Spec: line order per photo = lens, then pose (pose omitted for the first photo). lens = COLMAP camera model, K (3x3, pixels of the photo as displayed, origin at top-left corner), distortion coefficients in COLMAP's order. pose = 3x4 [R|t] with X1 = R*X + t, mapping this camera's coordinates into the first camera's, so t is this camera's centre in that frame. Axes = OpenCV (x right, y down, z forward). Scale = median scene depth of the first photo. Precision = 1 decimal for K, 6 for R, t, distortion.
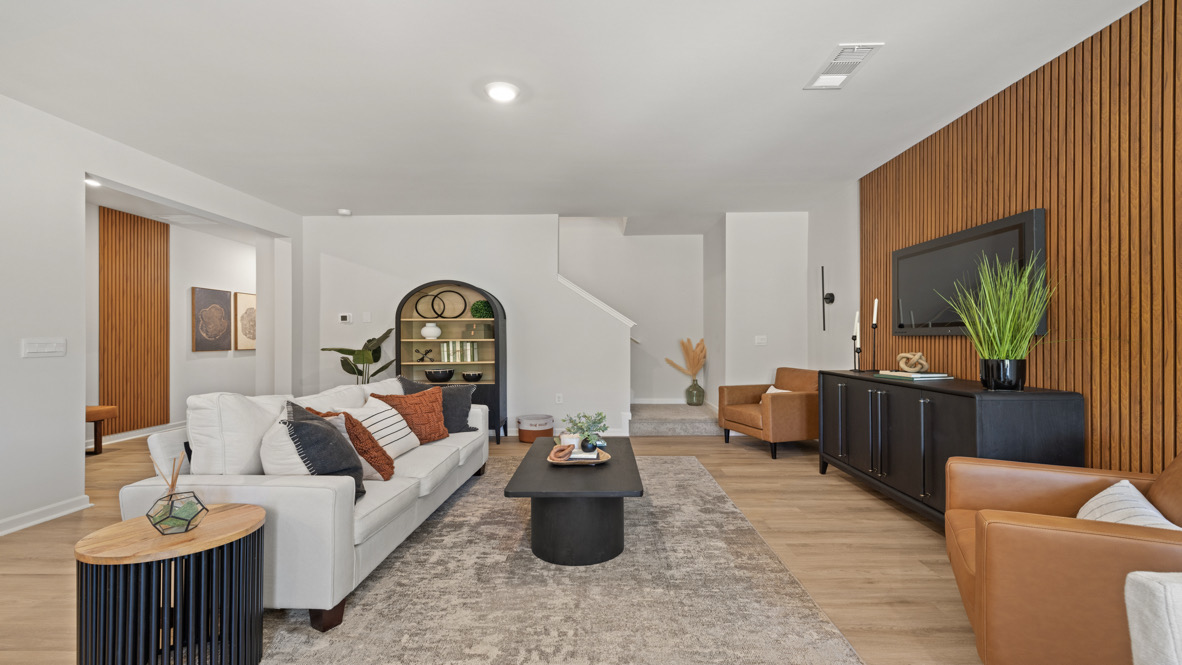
lens RADIAL K [[509.6, 0, 592.5], [0, 509.6, 339.3], [0, 0, 1]] dist [-0.000603, 0.000047]
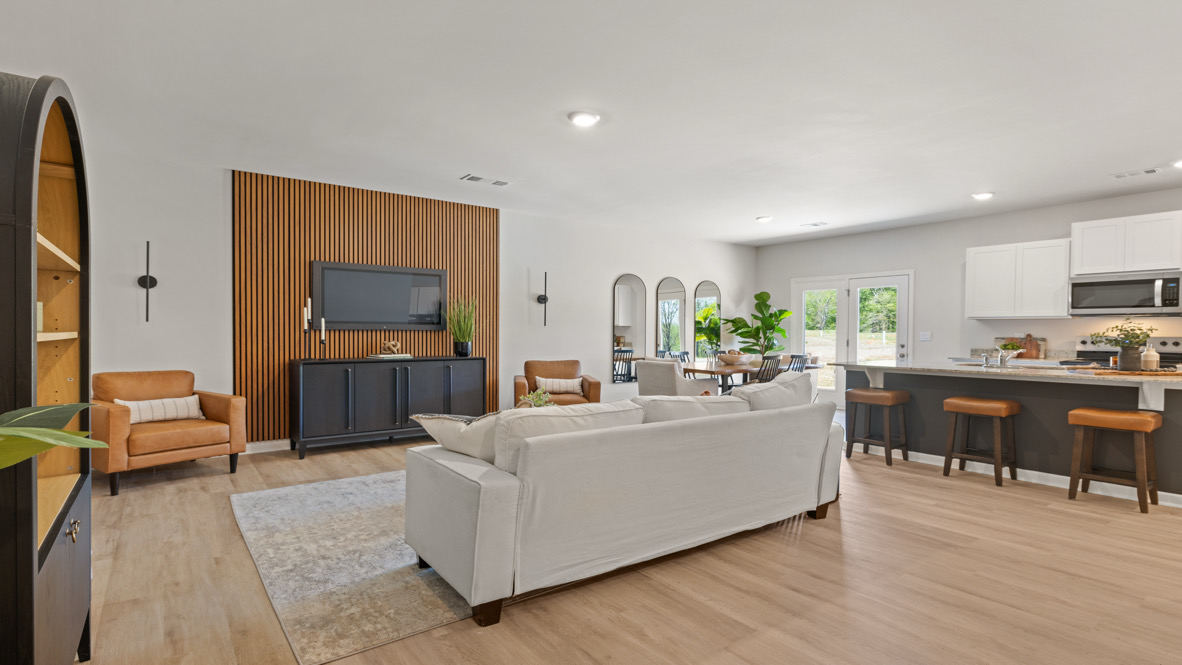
lens RADIAL K [[573.1, 0, 592.8], [0, 573.1, 334.8], [0, 0, 1]] dist [-0.000841, -0.000135]
pose [[-0.615342, -0.004286, 0.788249, -0.656294], [-0.000394, 0.999987, 0.005130, -0.000806], [-0.788260, 0.002846, -0.615335, 0.959529]]
